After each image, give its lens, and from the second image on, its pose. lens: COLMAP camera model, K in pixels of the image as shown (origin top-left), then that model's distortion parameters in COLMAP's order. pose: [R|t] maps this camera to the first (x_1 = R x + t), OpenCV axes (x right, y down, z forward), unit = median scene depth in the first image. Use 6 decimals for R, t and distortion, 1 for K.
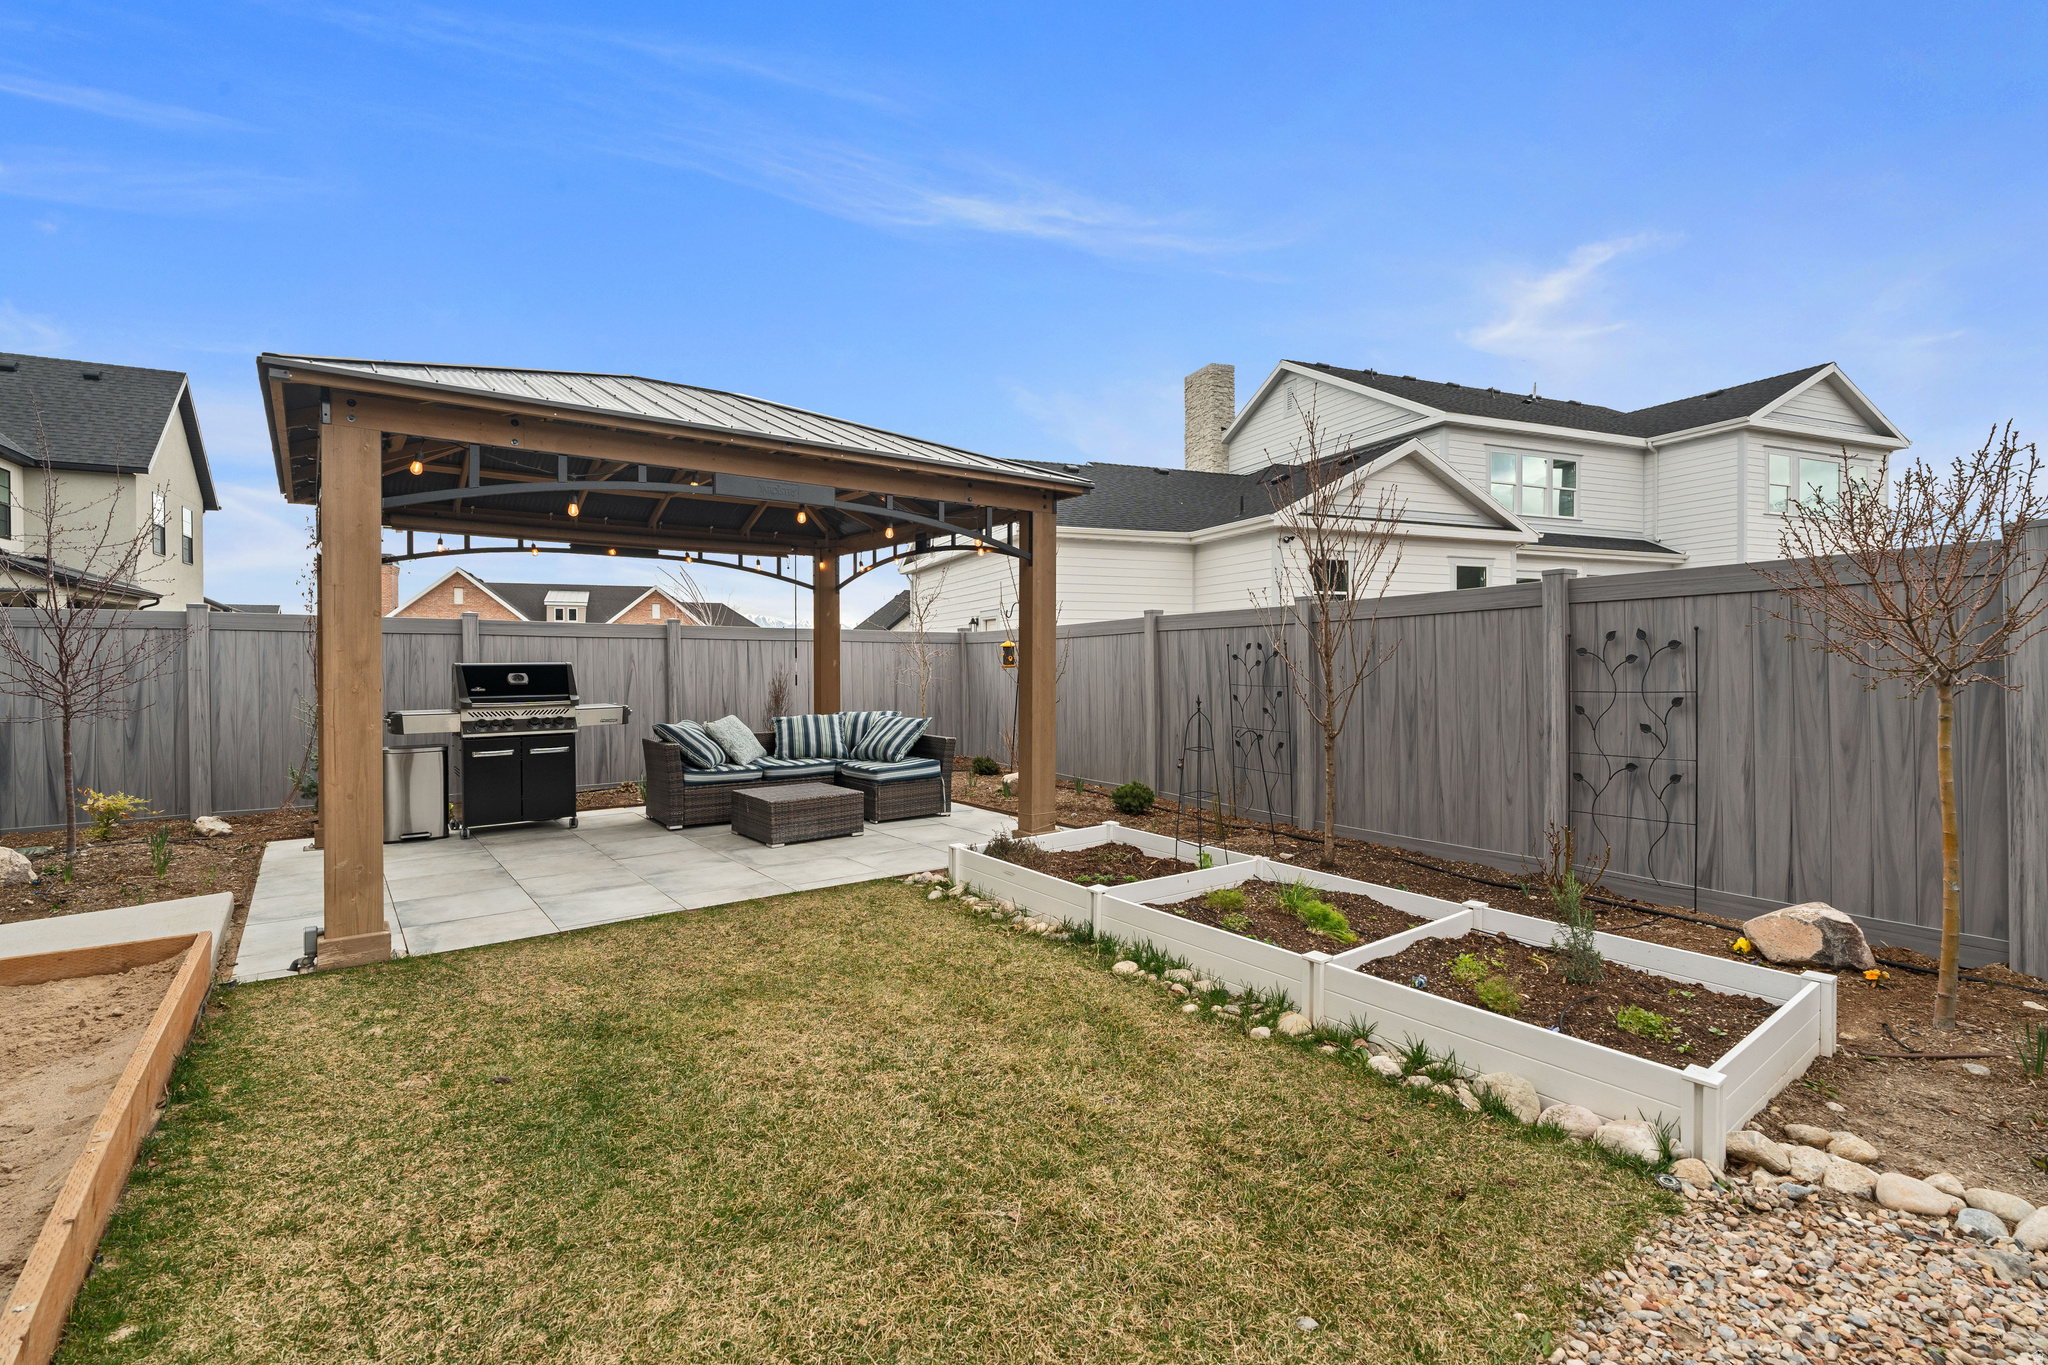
lens RADIAL K [[916.2, 0, 1021.5], [0, 916.2, 662.7], [0, 0, 1]] dist [-0.008251, 0.003338]
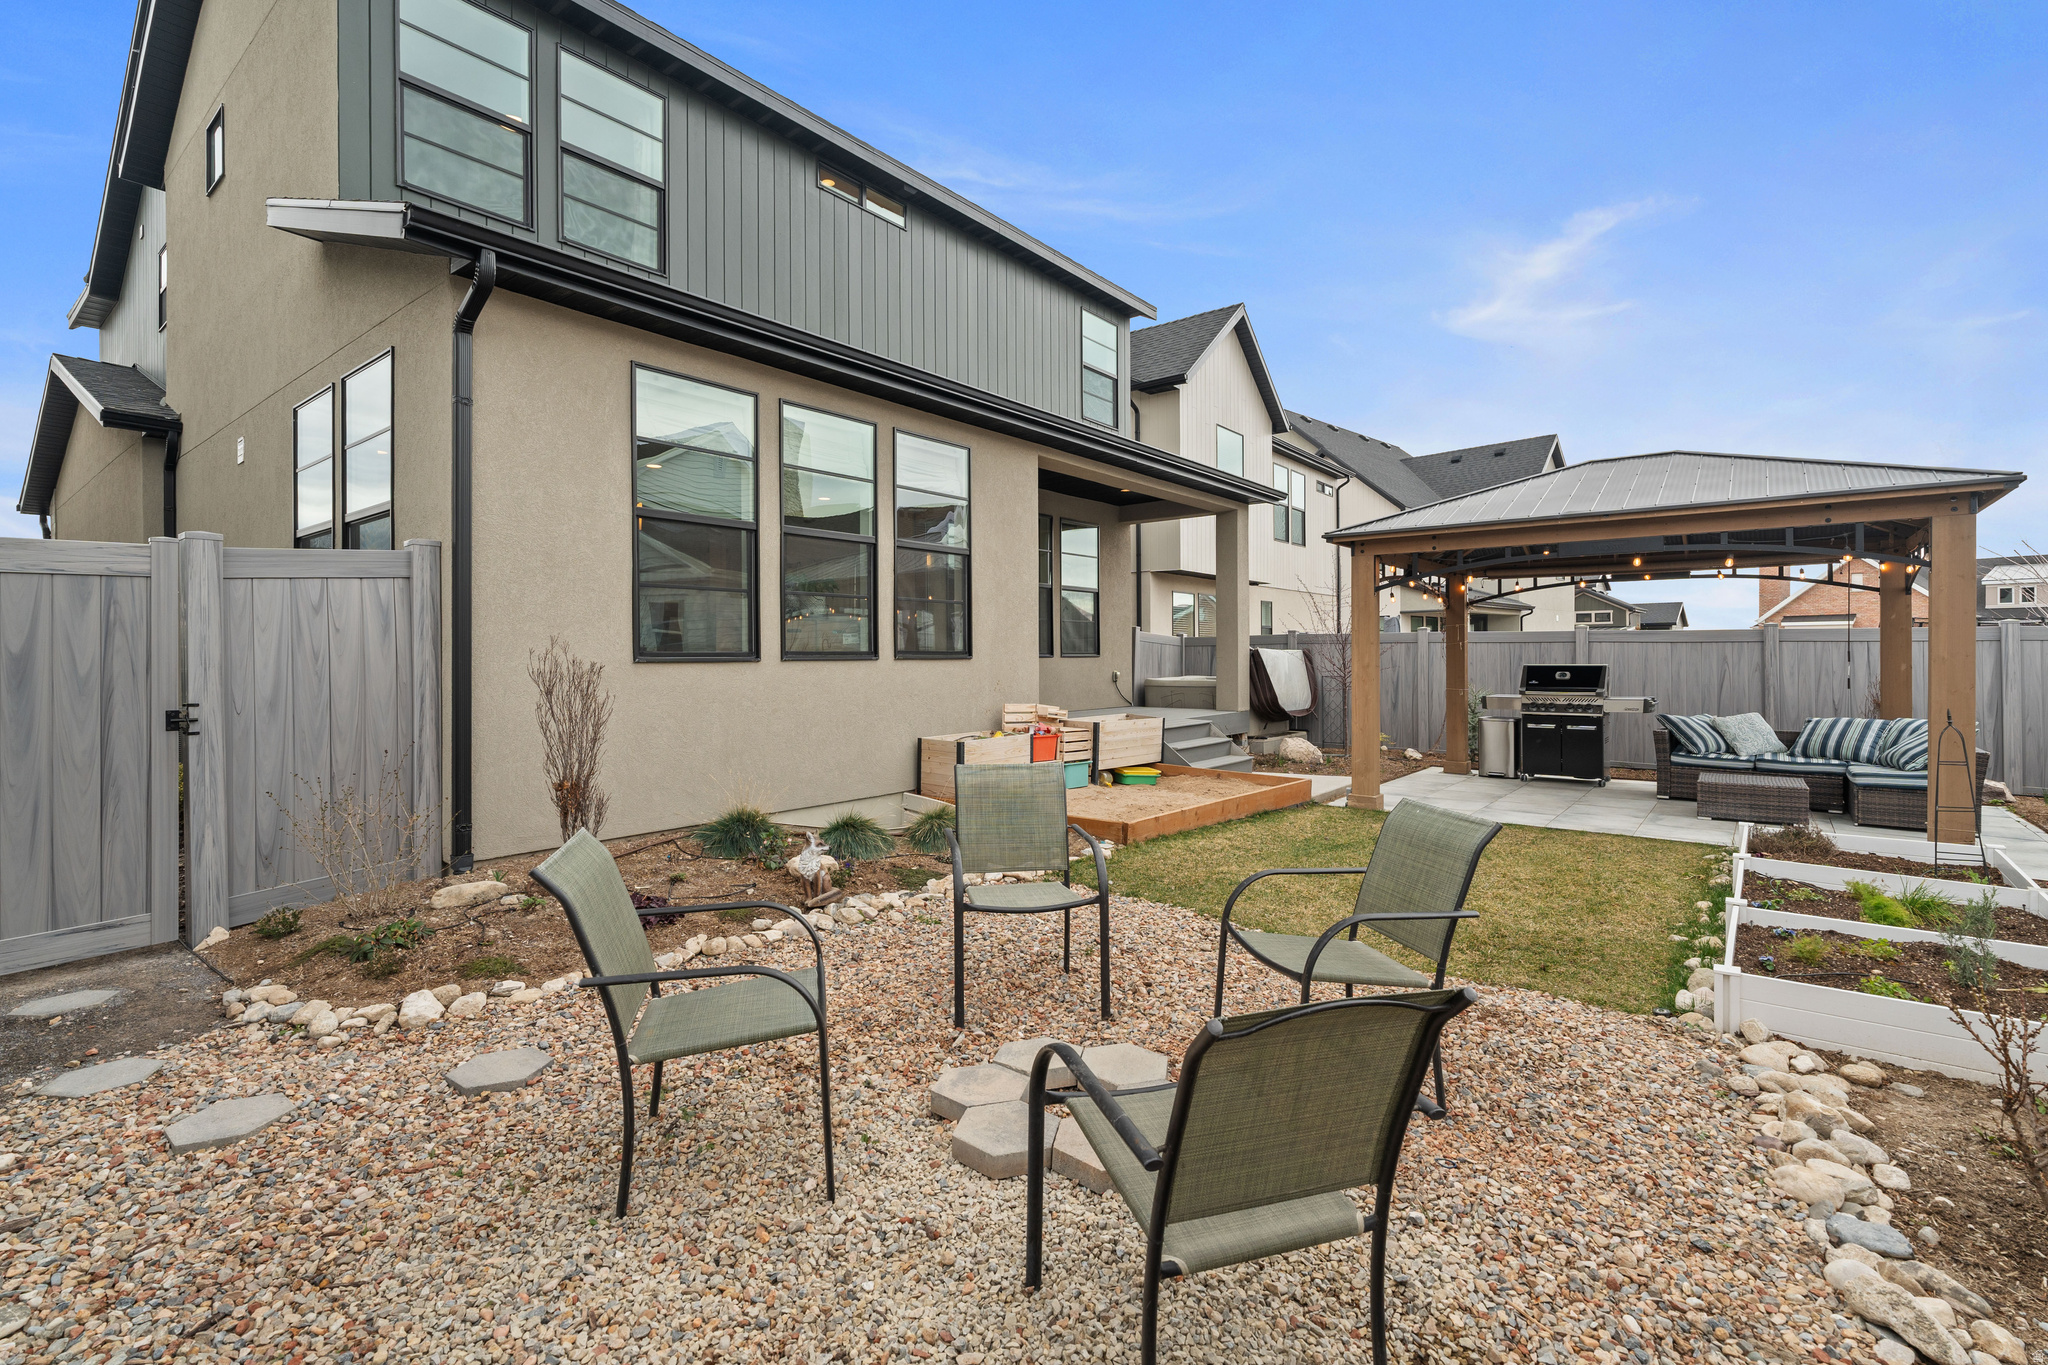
lens RADIAL K [[937.3, 0, 1023.4], [0, 937.3, 663.8], [0, 0, 1]] dist [0.002534, 0.000209]
pose [[0.237510, 0.011692, -0.971315, 0.633326], [-0.000869, 0.999930, 0.011823, -0.016322], [0.971385, -0.001964, 0.237504, -0.151251]]
